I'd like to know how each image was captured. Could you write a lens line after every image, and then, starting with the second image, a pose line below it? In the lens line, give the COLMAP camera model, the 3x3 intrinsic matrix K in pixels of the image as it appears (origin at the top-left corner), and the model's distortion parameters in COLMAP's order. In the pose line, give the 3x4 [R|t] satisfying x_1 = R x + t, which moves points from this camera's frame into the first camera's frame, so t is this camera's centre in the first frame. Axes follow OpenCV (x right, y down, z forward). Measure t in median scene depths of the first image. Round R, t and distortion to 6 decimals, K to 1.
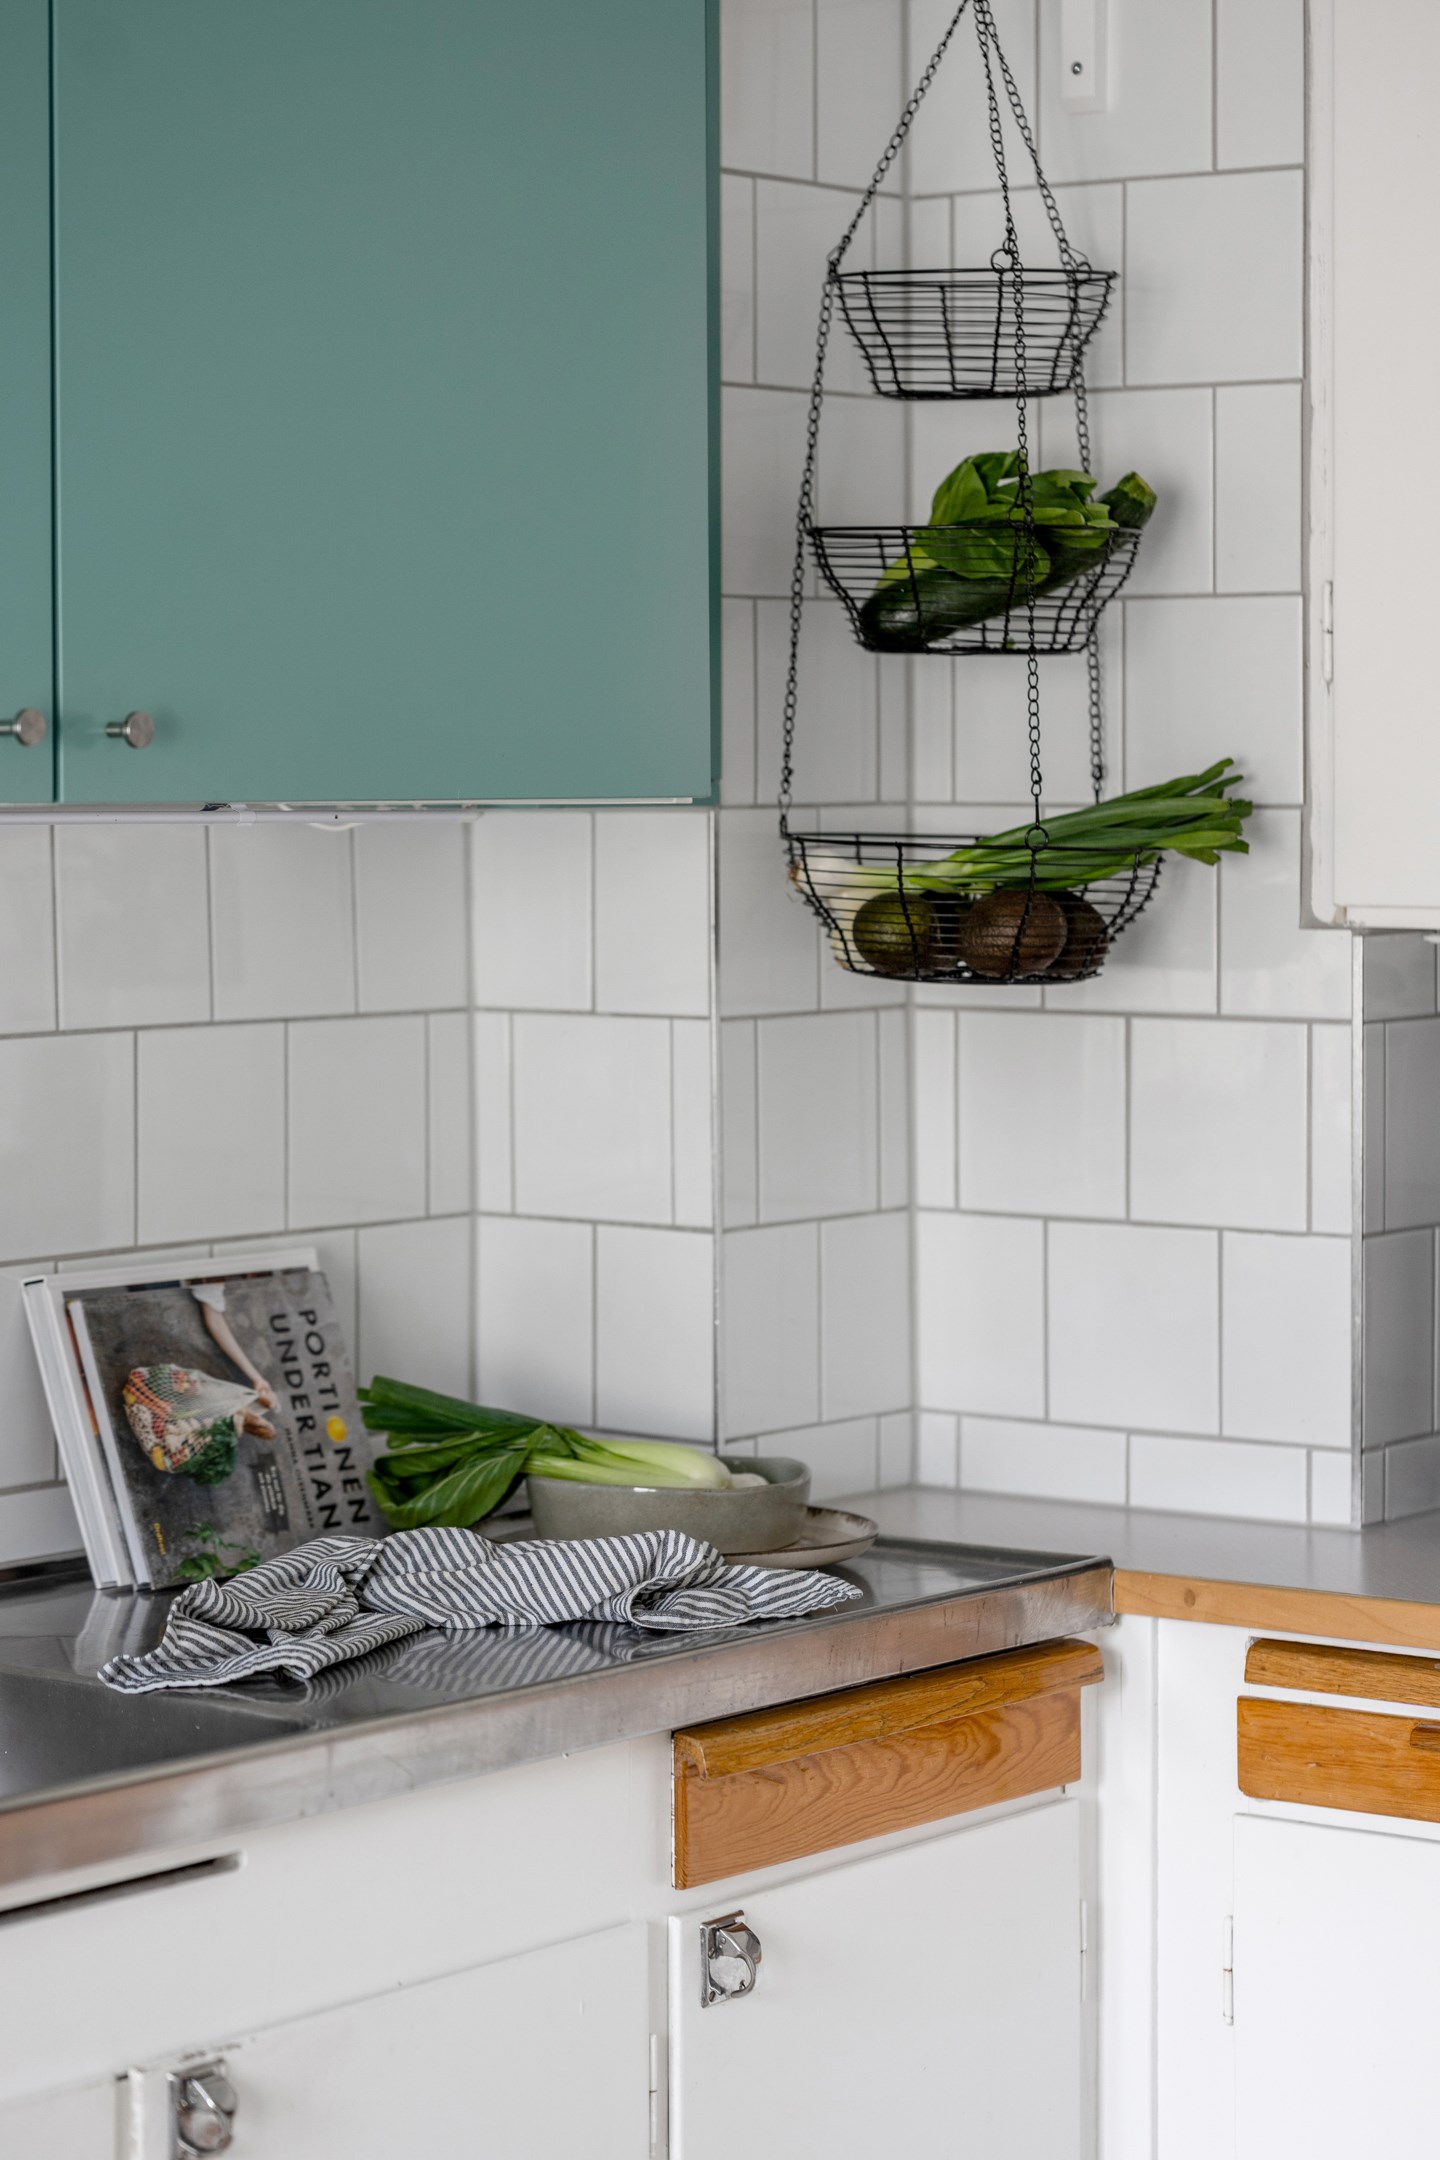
lens RADIAL K [[5203.6, 0, 719.3], [0, 5203.6, 905.1], [0, 0, 1]] dist [0.022700, -0.165799]
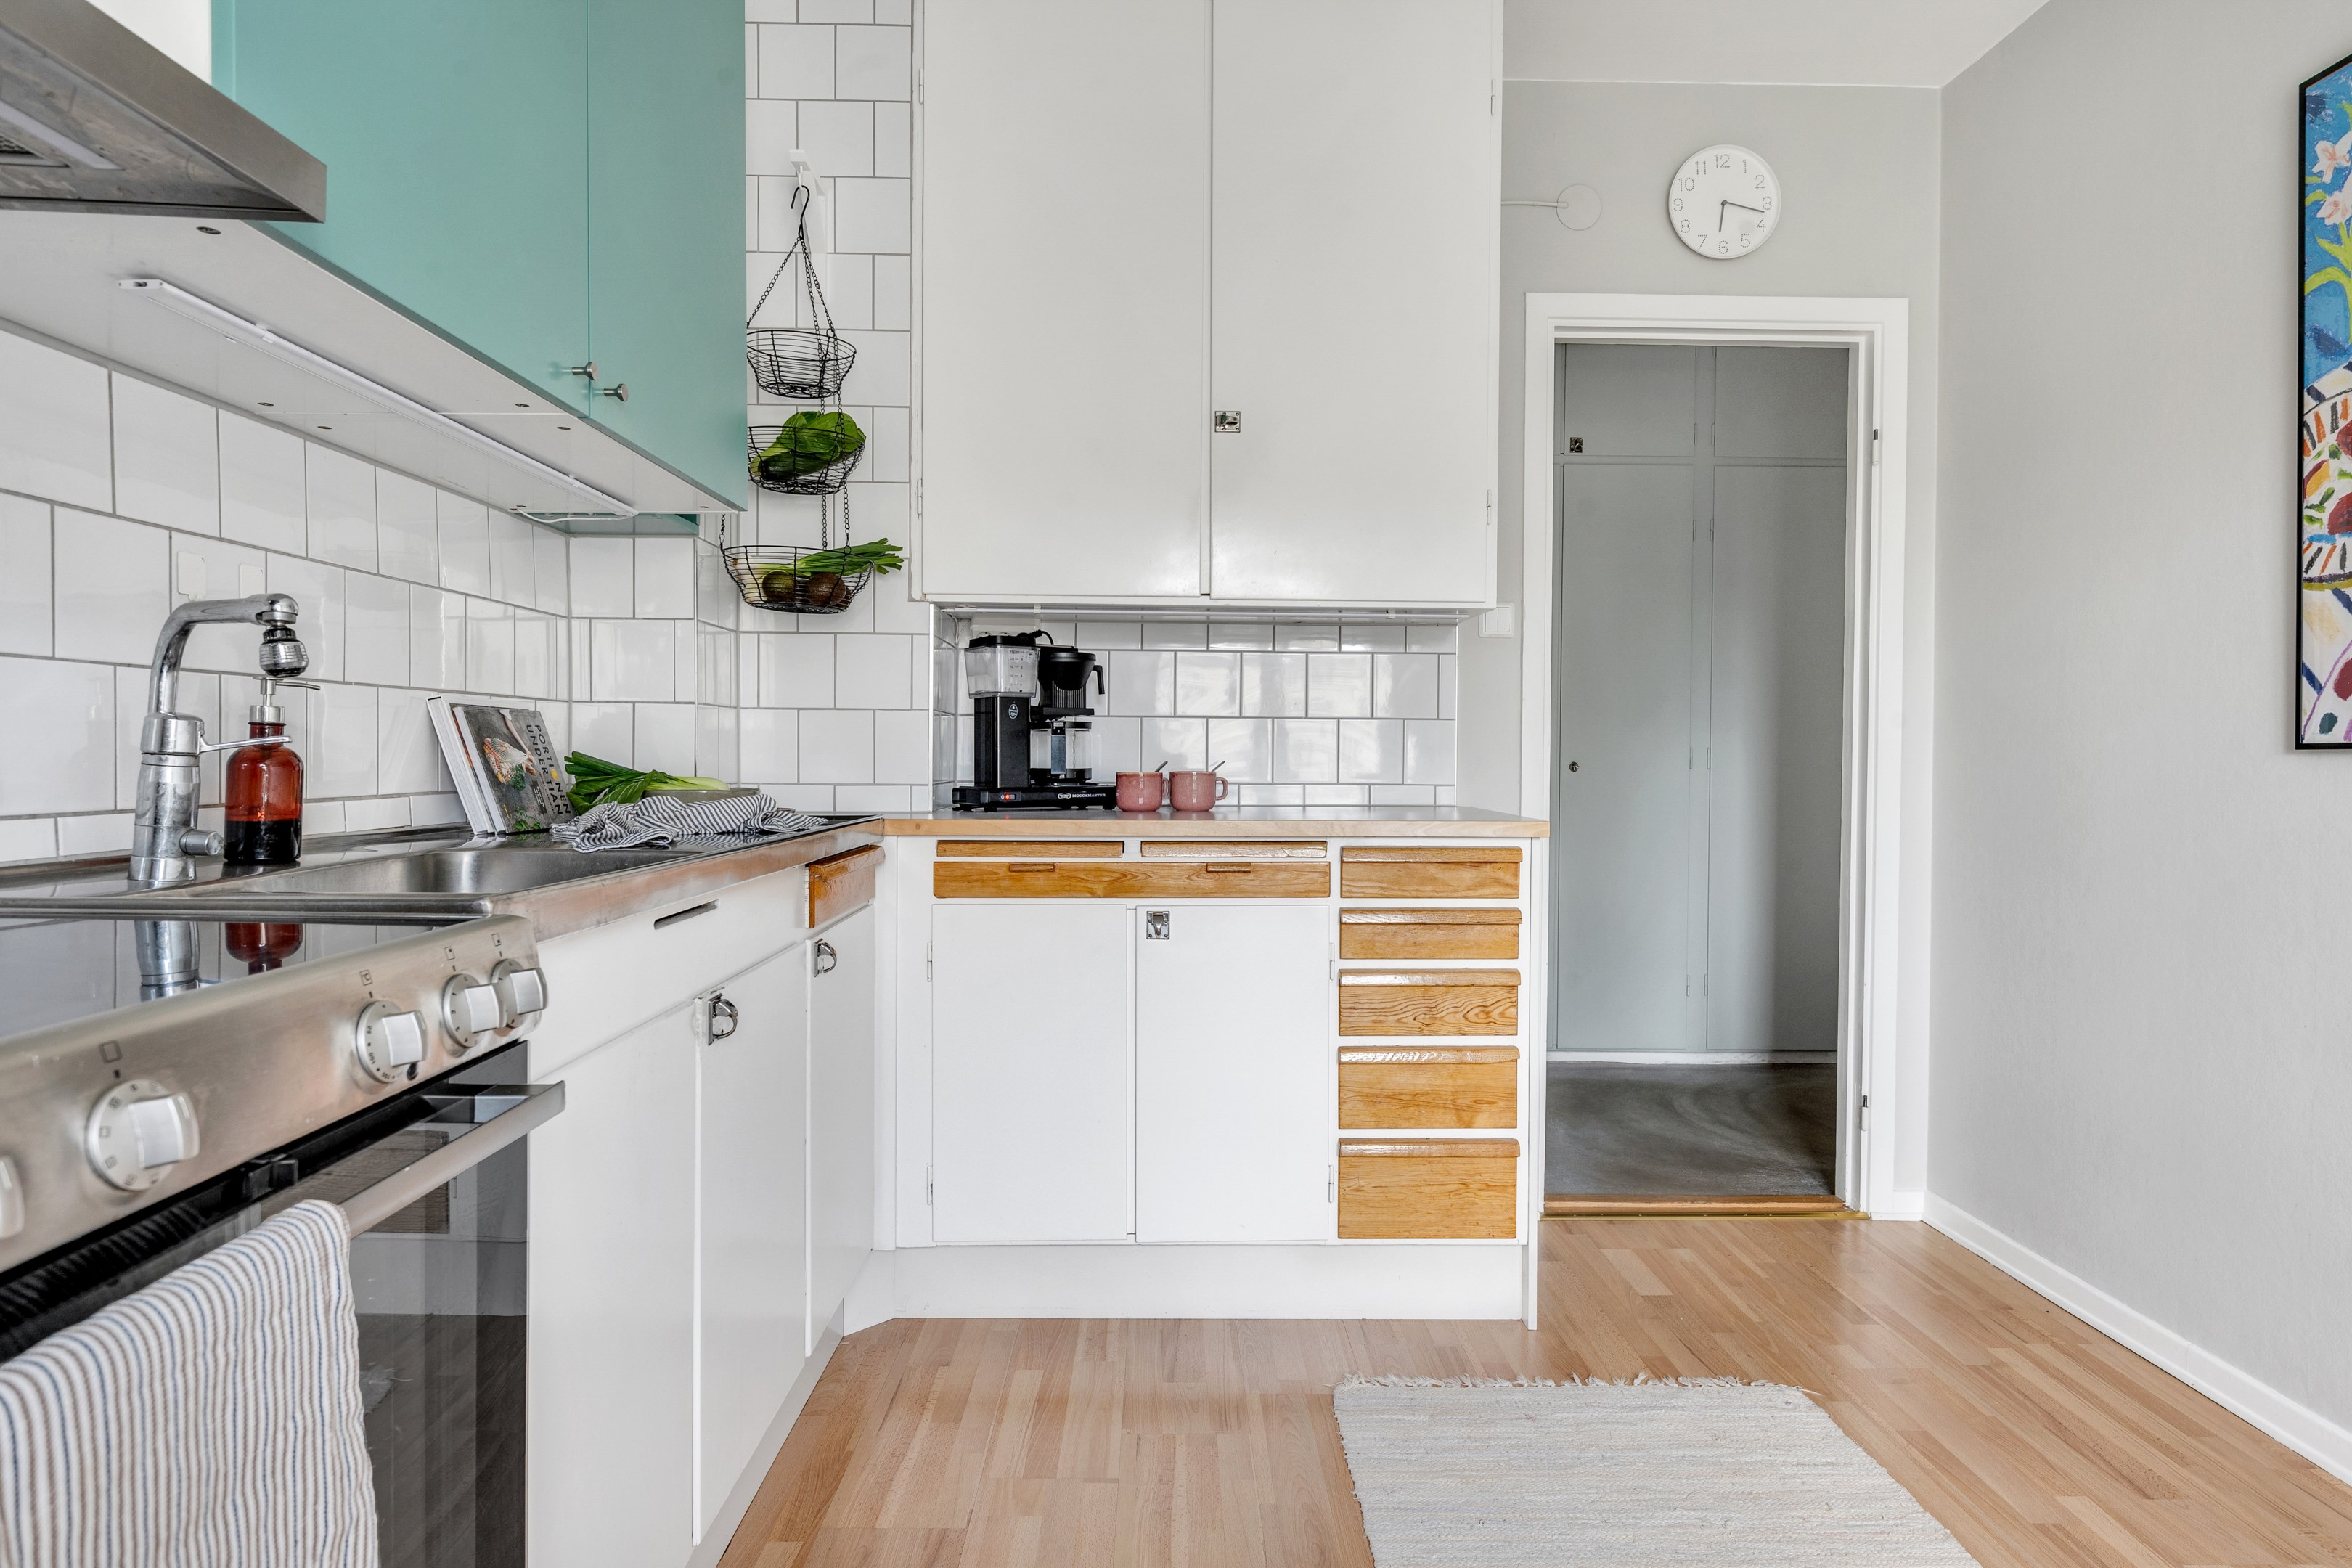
lens RADIAL K [[1313.9, 0, 1176.0], [0, 1313.9, 784.0], [0, 0, 1]] dist [0.002910, -0.000545]
pose [[0.786938, -0.005624, 0.617007, -0.223230], [0.004571, 0.999984, 0.003285, 0.105825], [-0.617016, 0.000235, 0.786951, 0.360780]]
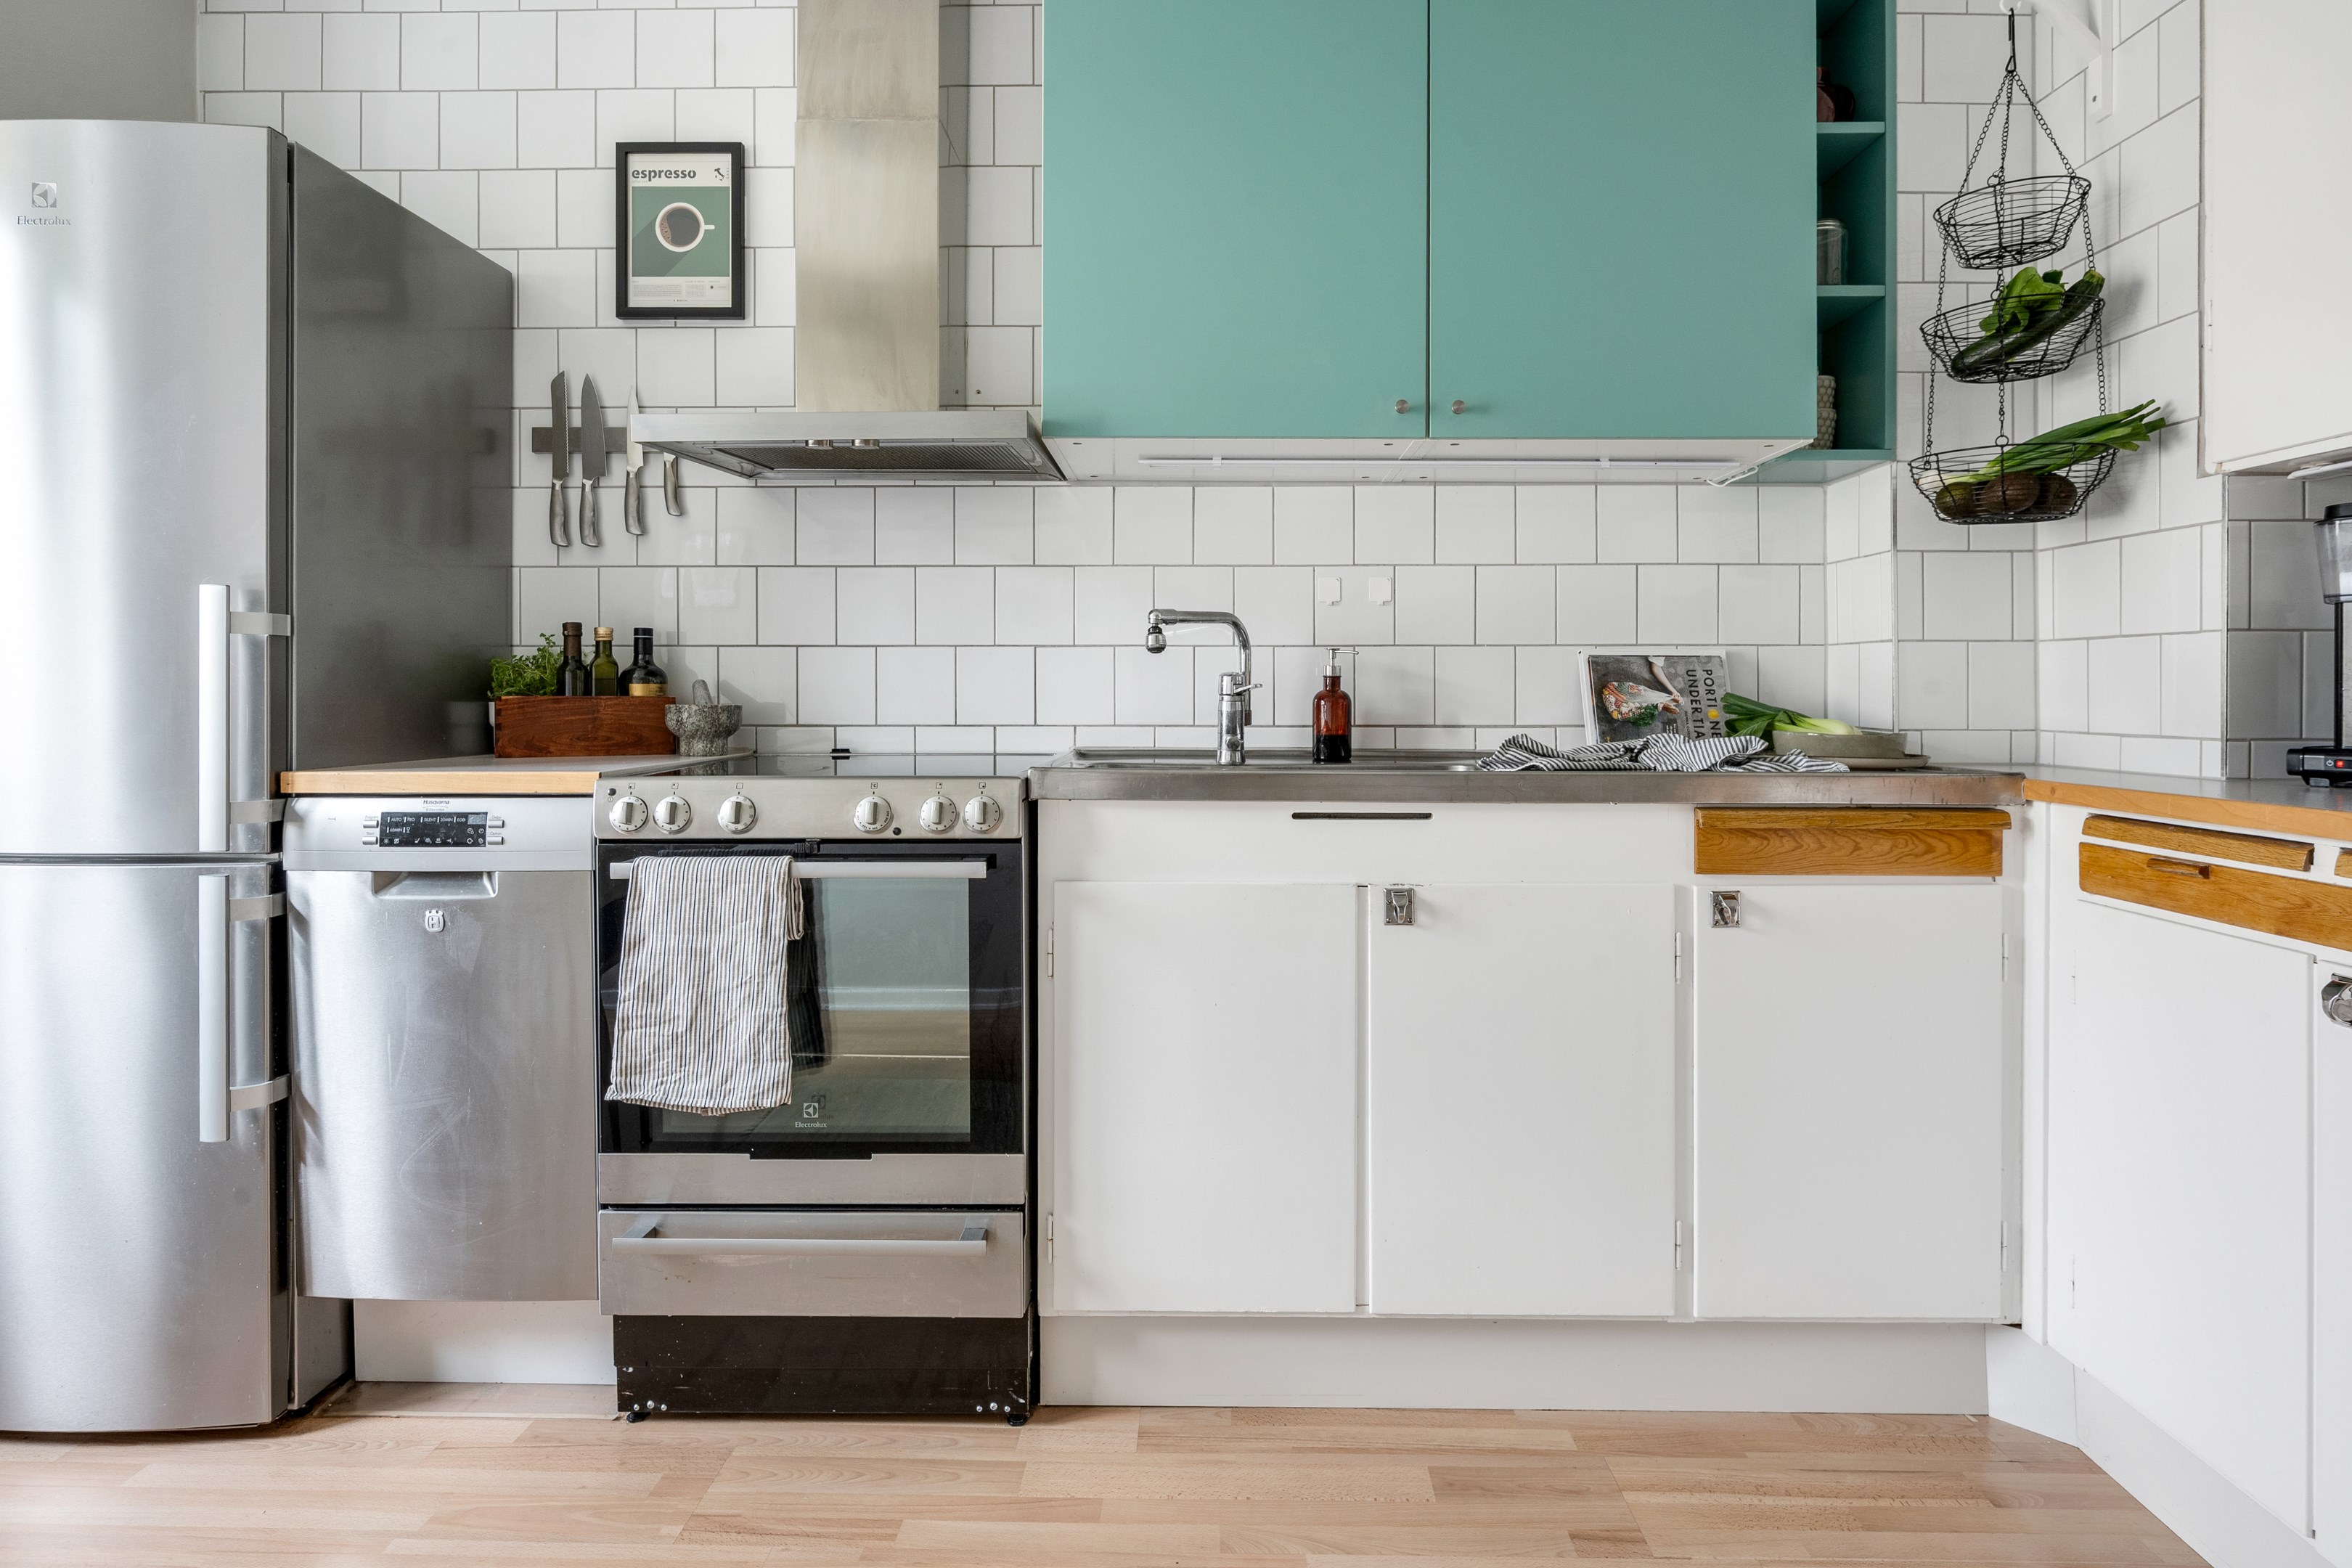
lens RADIAL K [[1235.4, 0, 1191.6], [0, 1235.4, 703.8], [0, 0, 1]] dist [-0.001085, -0.001267]
pose [[0.615516, 0.012490, -0.788026, 0.257655], [-0.019991, 0.999800, 0.000233, 0.102159], [0.787871, 0.015610, 0.615642, 0.417794]]
